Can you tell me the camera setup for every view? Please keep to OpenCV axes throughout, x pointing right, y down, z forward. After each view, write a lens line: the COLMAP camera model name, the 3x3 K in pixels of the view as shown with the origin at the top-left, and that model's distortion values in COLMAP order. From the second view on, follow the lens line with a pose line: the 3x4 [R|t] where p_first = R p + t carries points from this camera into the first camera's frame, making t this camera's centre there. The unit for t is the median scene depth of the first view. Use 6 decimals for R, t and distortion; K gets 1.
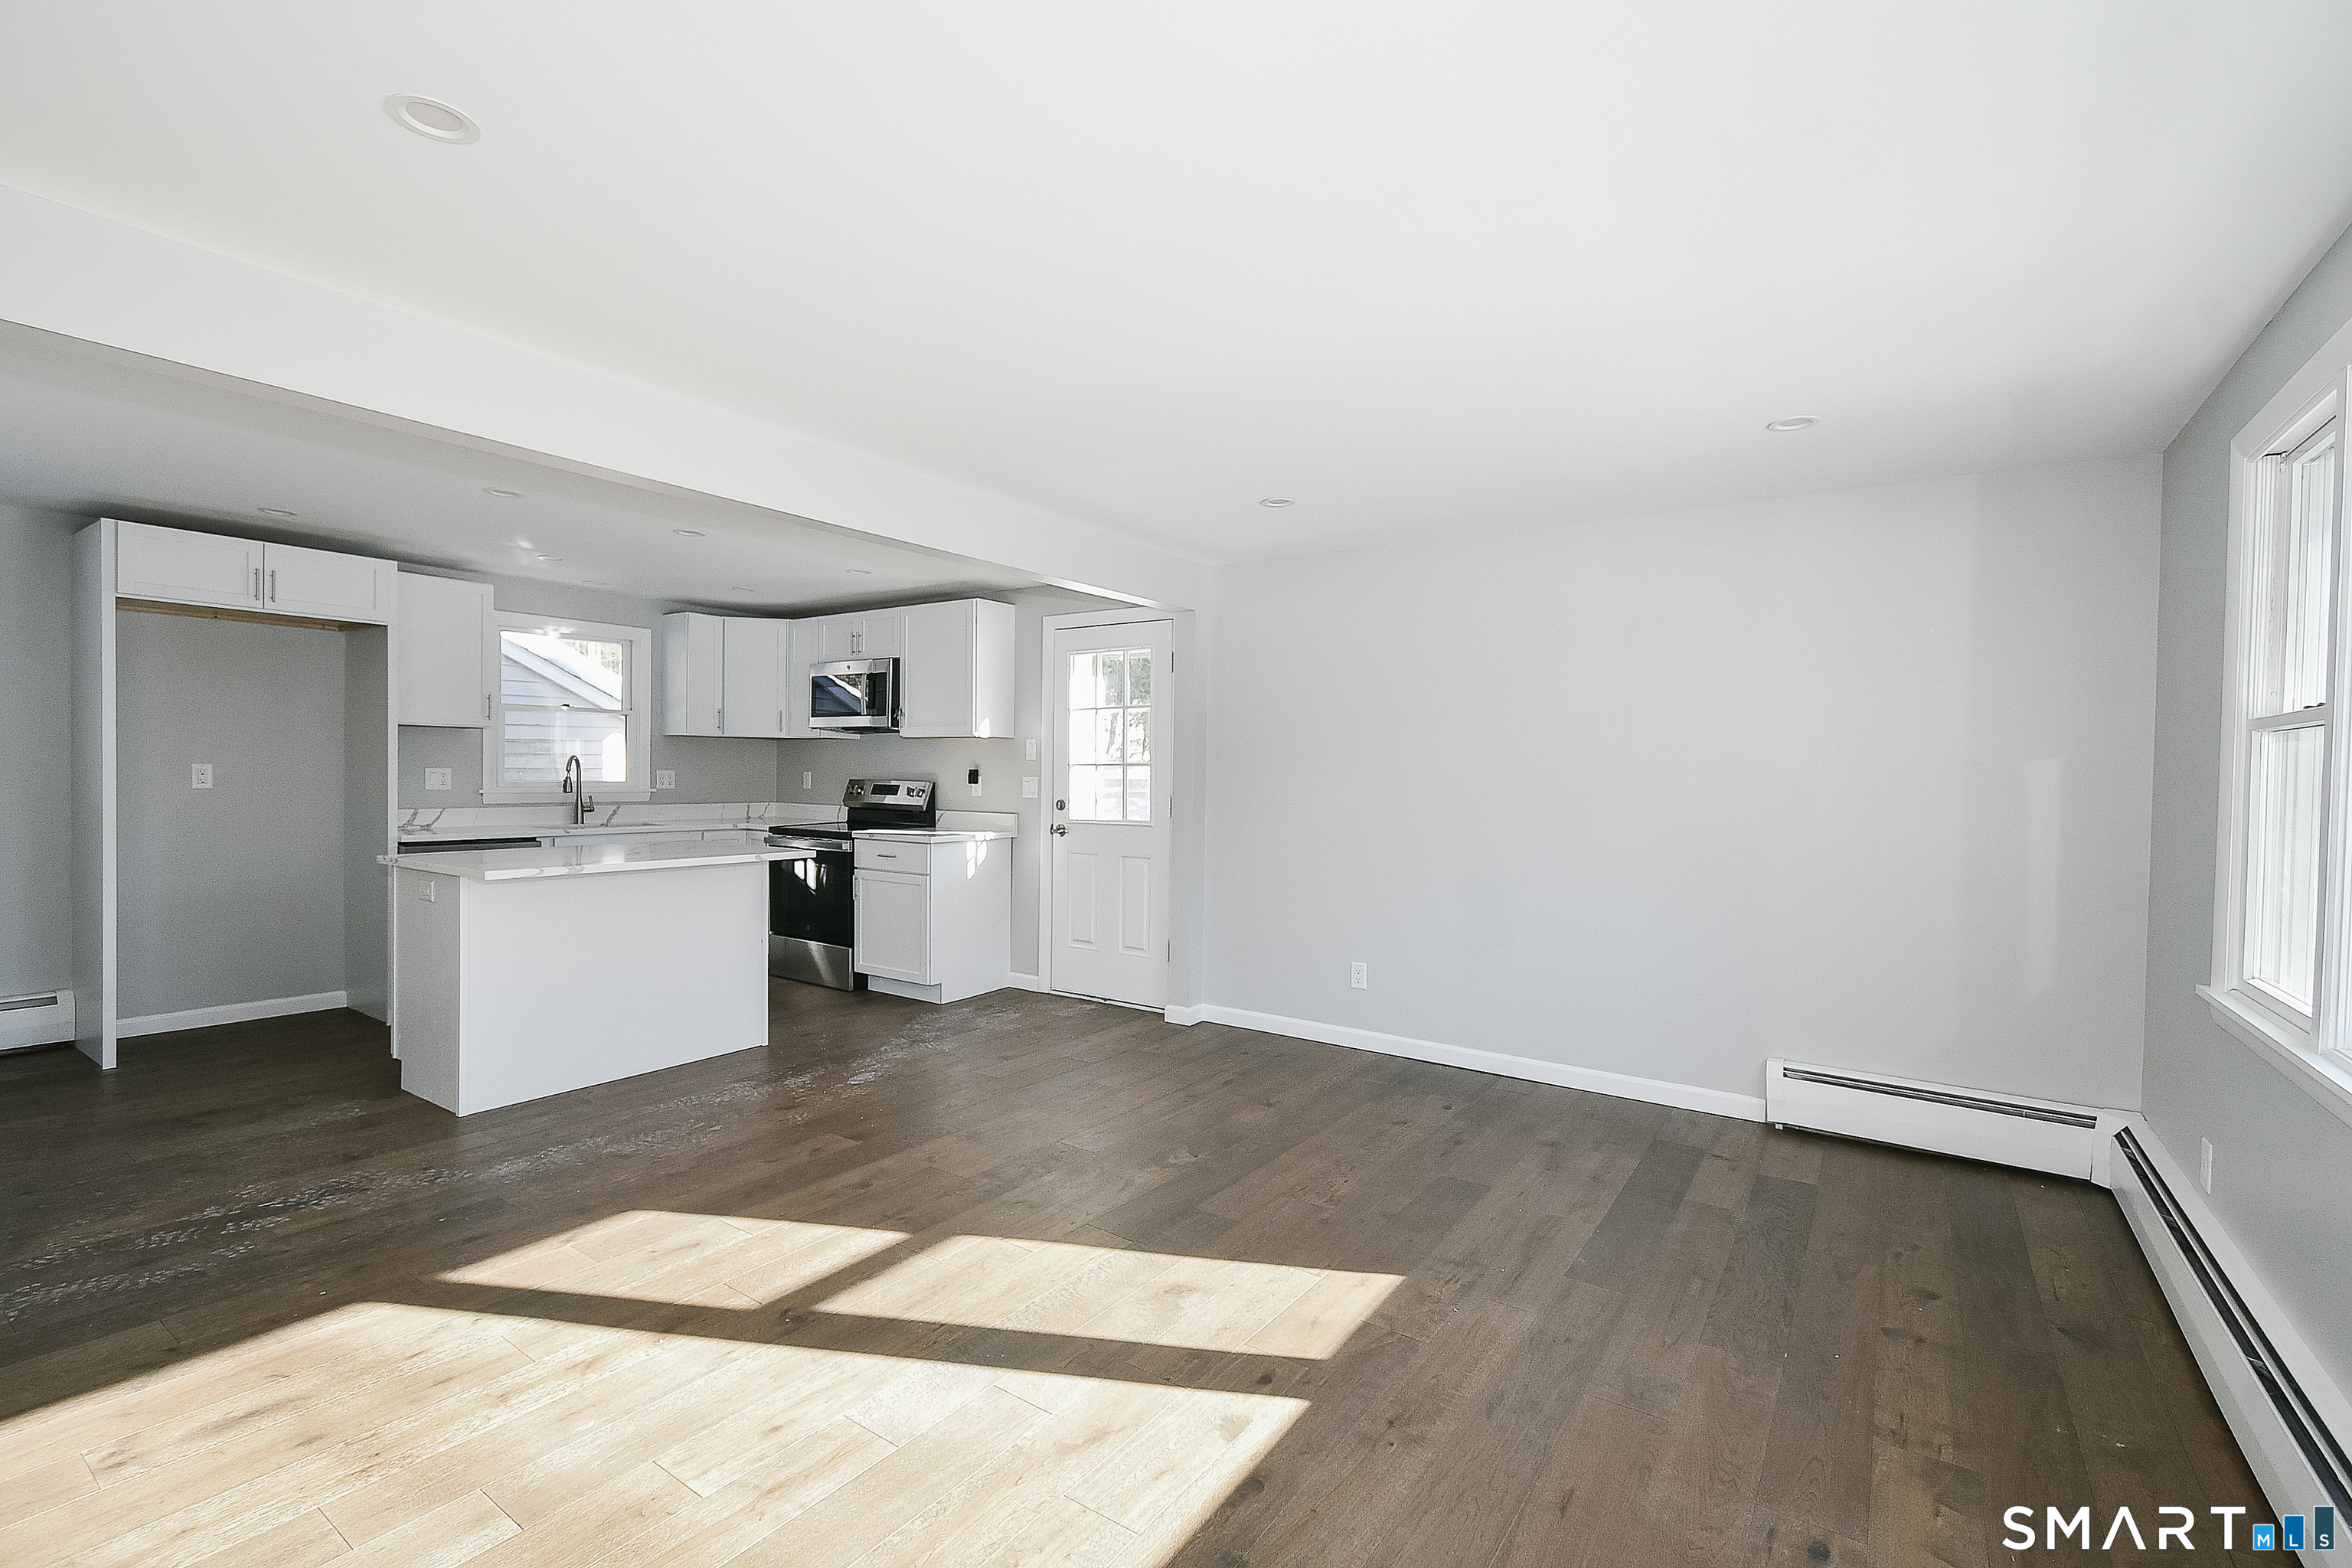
lens RADIAL K [[1032.8, 0, 1168.2], [0, 1032.8, 790.2], [0, 0, 1]] dist [0.003822, -0.000749]
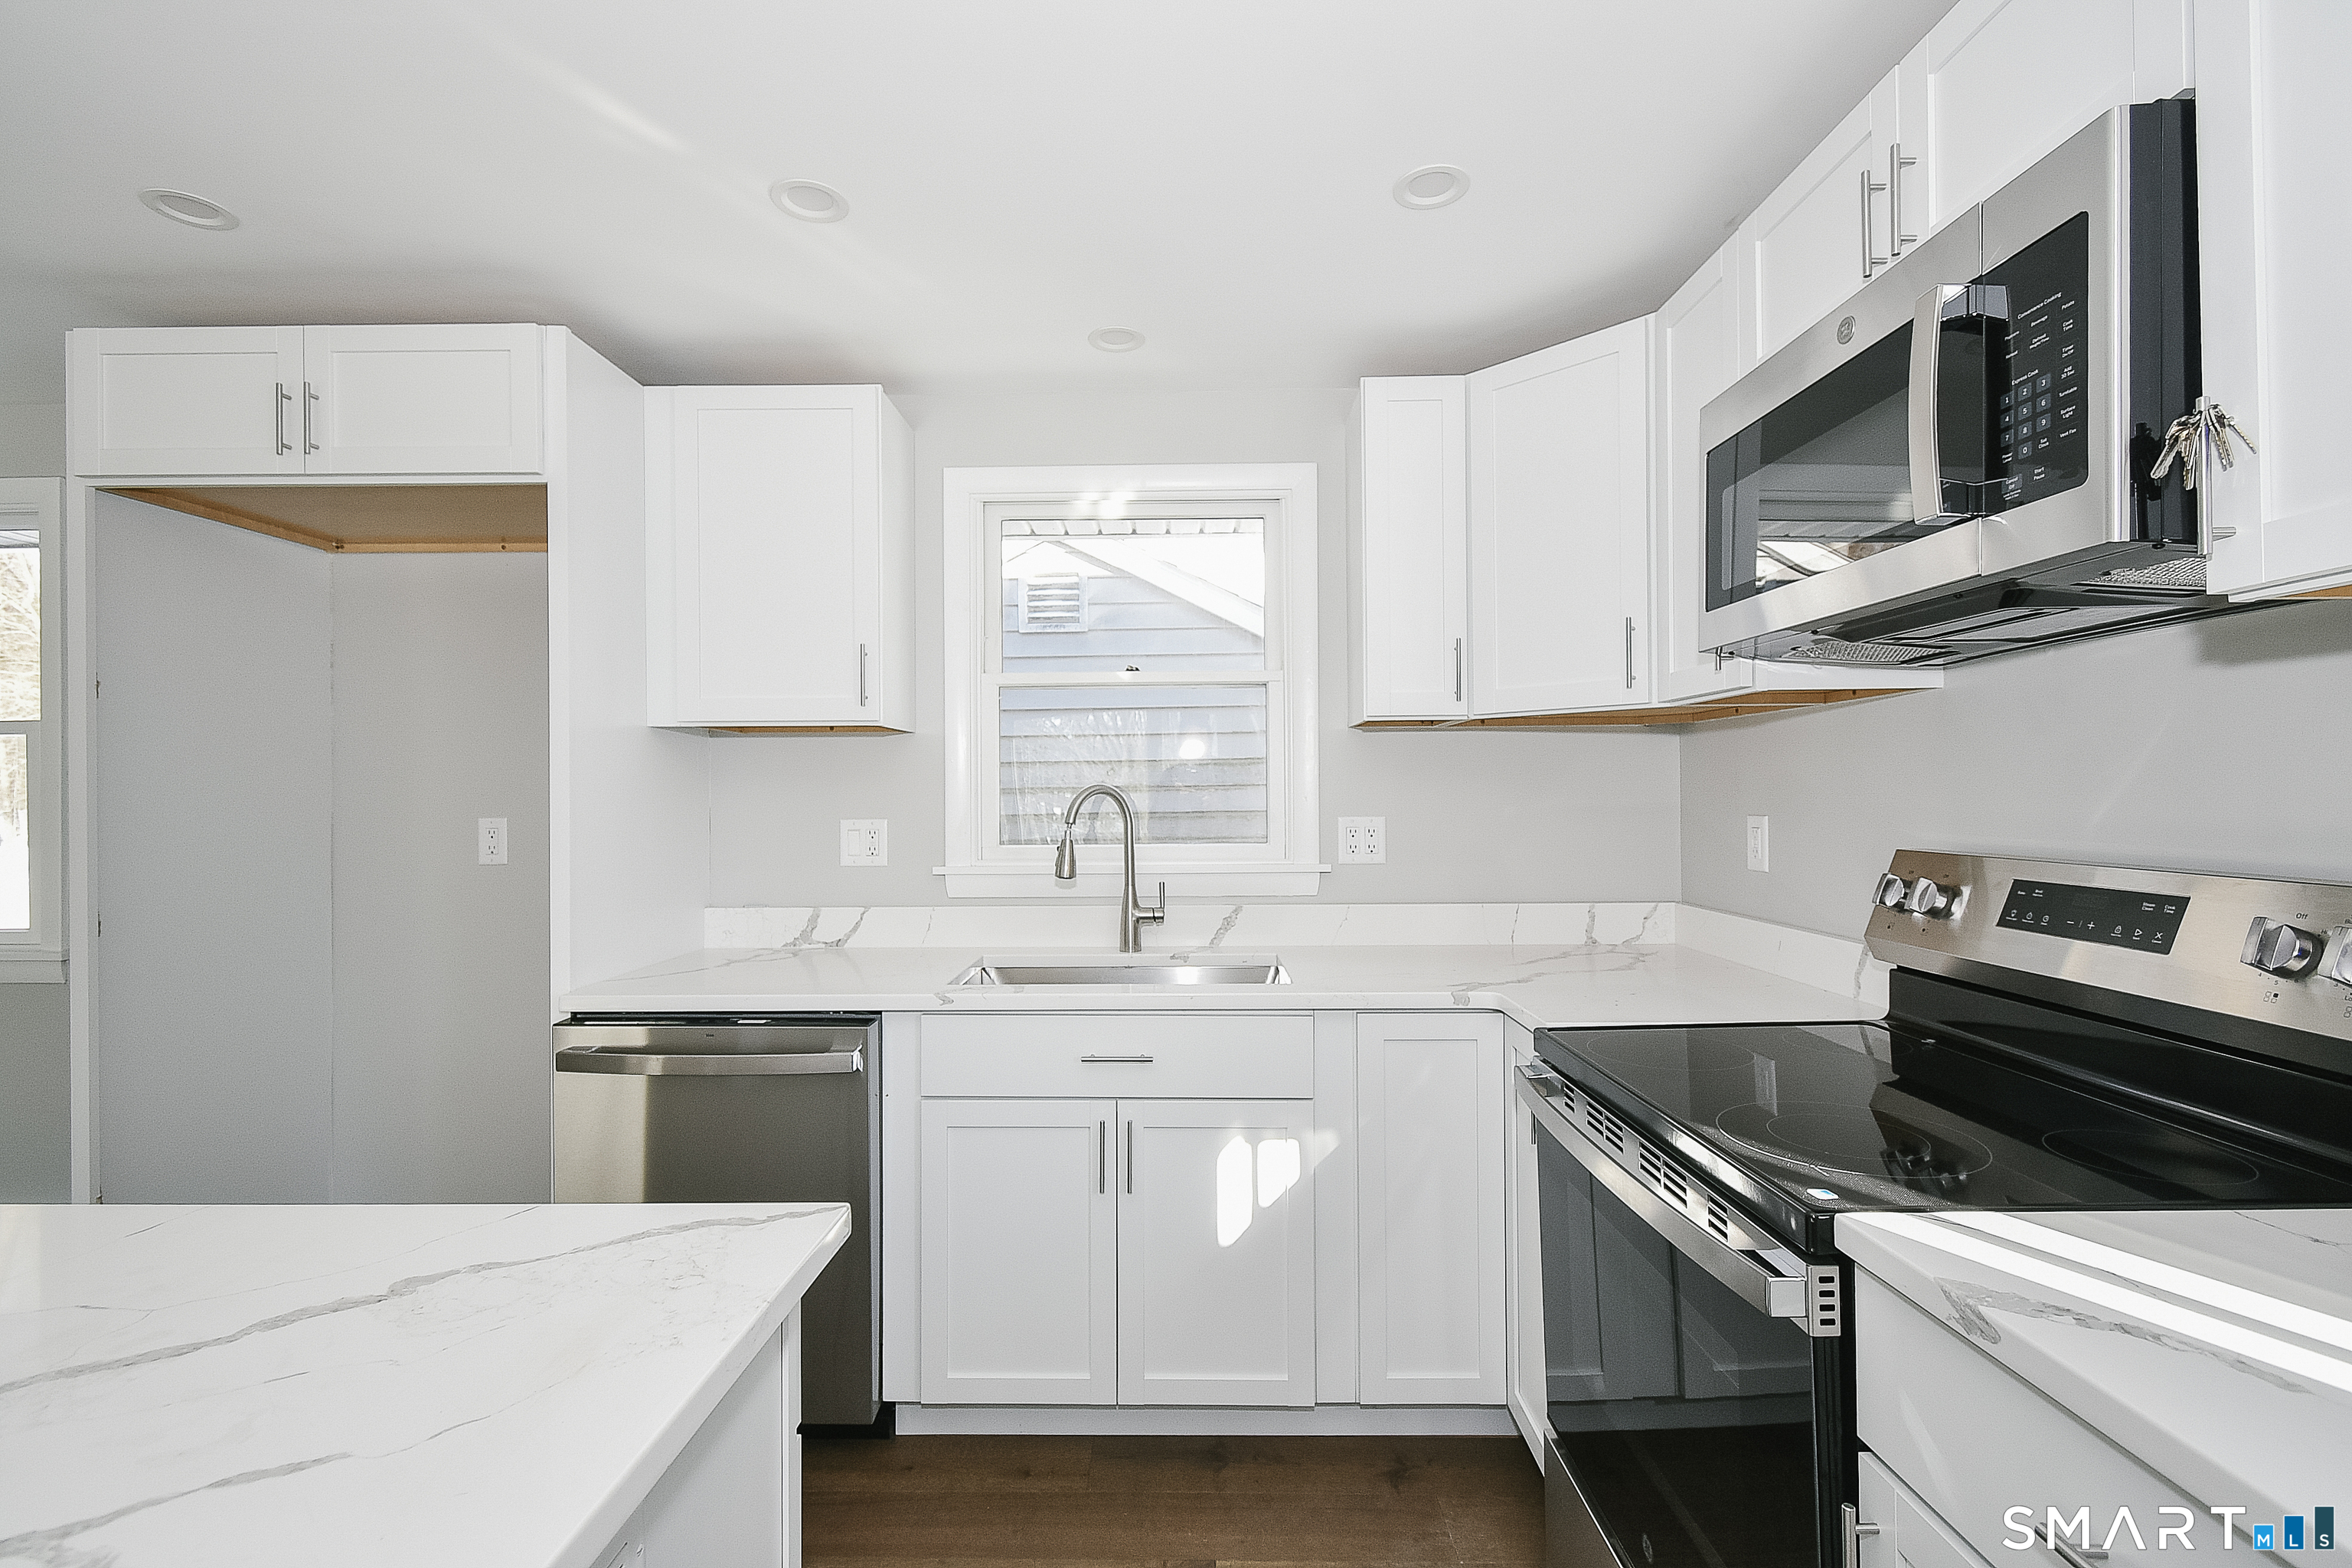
lens RADIAL K [[1032.8, 0, 1168.2], [0, 1032.8, 790.2], [0, 0, 1]] dist [0.003822, -0.000749]
pose [[0.559220, -0.023501, -0.828686, -0.265420], [-0.000486, 0.999589, -0.028676, -0.023892], [0.829019, 0.016439, 0.558978, 0.952026]]
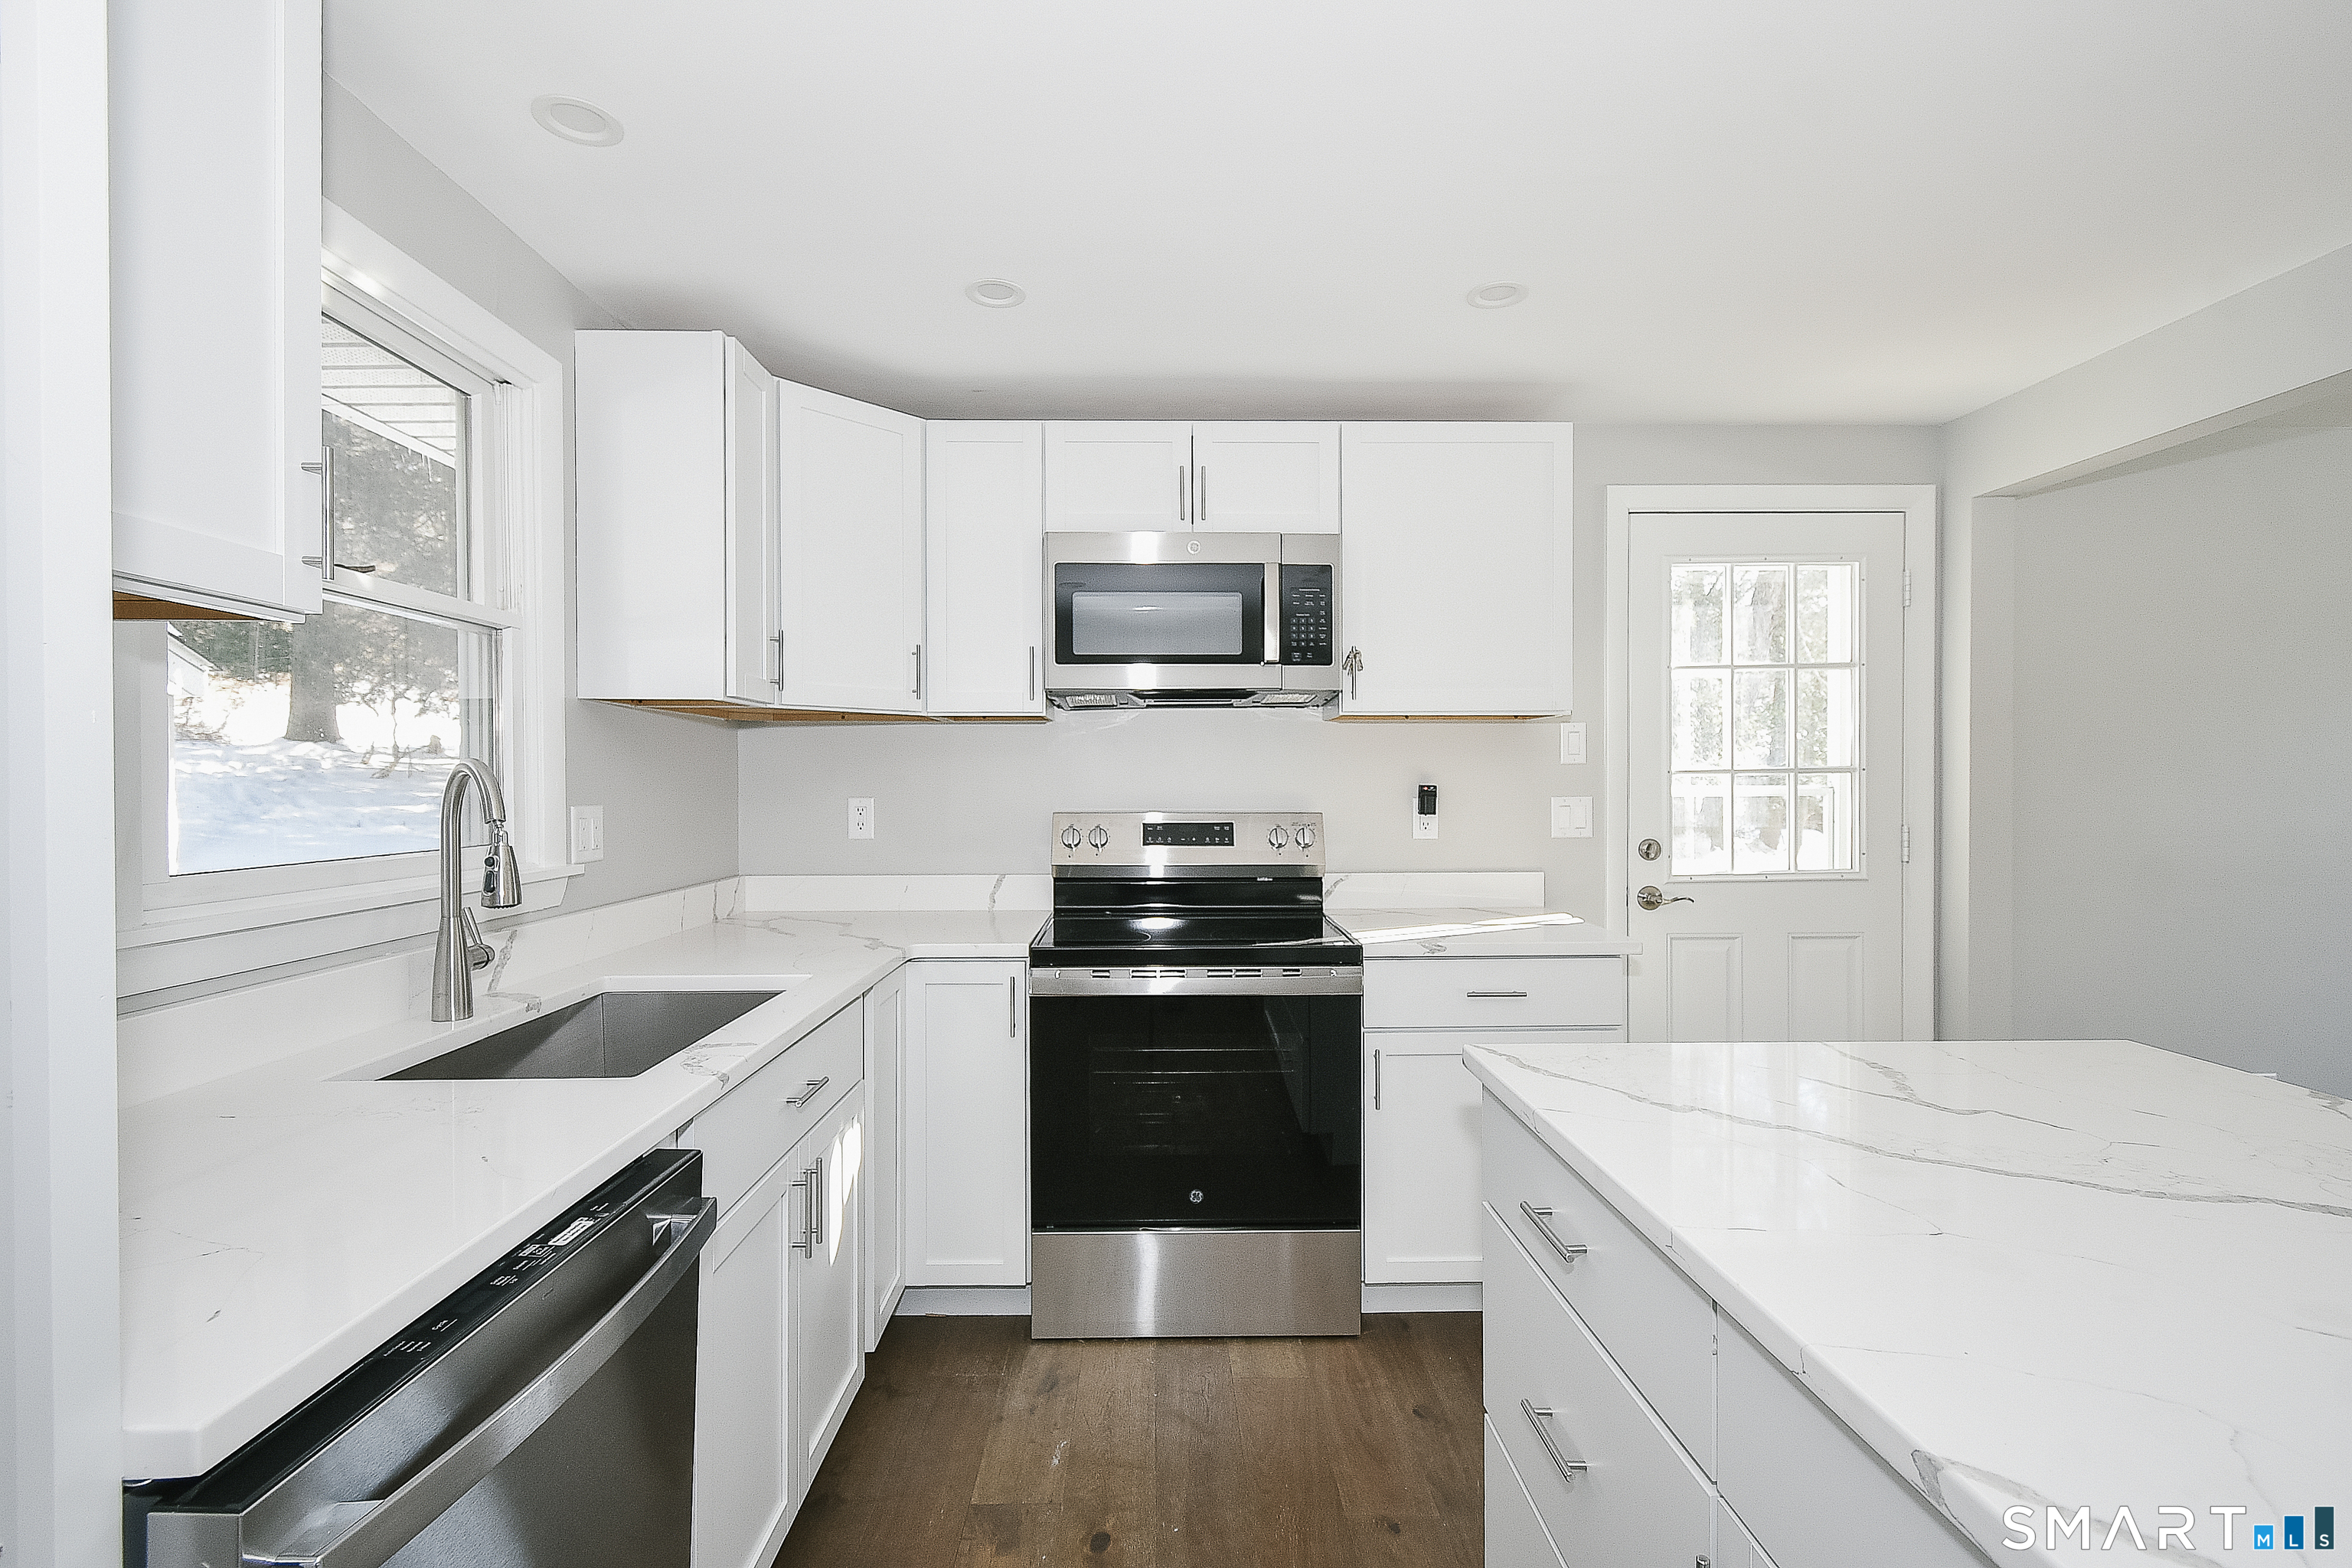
lens RADIAL K [[1050.9, 0, 1172.8], [0, 1050.9, 790.7], [0, 0, 1]] dist [0.006116, -0.001449]
pose [[0.810570, -0.022480, 0.585211, -0.703937], [0.026390, 0.999650, 0.001847, -0.026141], [-0.585047, 0.013946, 0.810879, 0.817181]]
